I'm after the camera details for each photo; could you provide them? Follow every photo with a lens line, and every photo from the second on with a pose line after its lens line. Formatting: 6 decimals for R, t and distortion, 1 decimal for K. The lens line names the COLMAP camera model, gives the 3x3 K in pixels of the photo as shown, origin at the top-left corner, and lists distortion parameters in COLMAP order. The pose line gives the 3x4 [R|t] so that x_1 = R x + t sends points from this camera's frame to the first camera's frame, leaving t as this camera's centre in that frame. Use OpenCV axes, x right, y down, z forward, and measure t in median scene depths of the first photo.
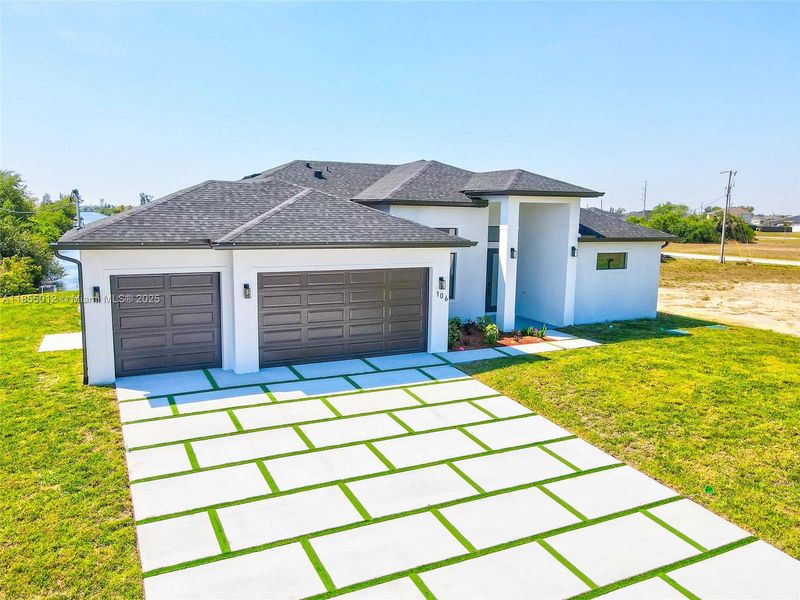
lens RADIAL K [[610.7, 0, 402.1], [0, 610.7, 297.0], [0, 0, 1]] dist [0.005245, 0.010522]
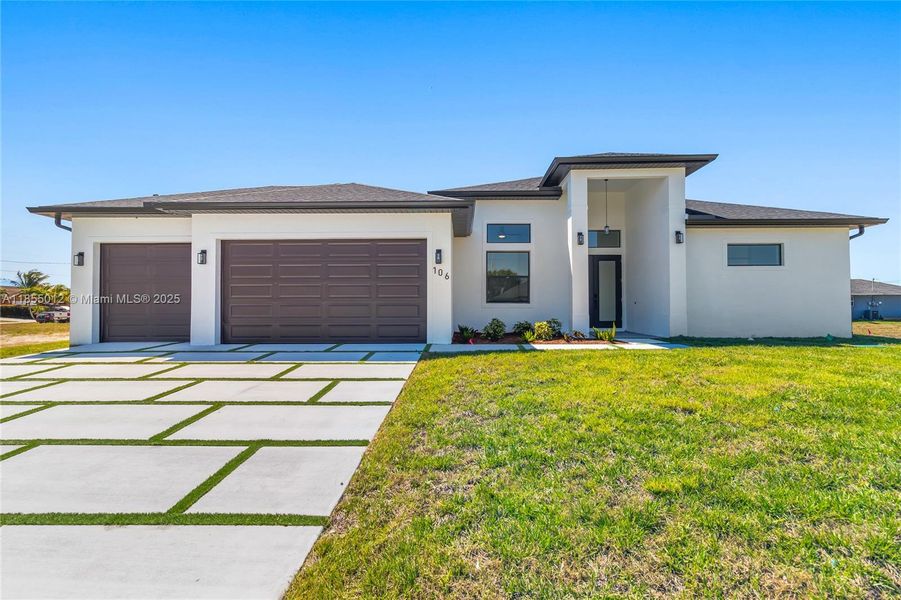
lens RADIAL K [[429.8, 0, 459.4], [0, 429.8, 295.8], [0, 0, 1]] dist [0.009772, 0.000083]
pose [[0.888356, -0.031230, -0.458091, 0.426815], [-0.045923, 0.986638, -0.156320, 0.143076], [0.456852, 0.159905, 0.875052, 0.628987]]
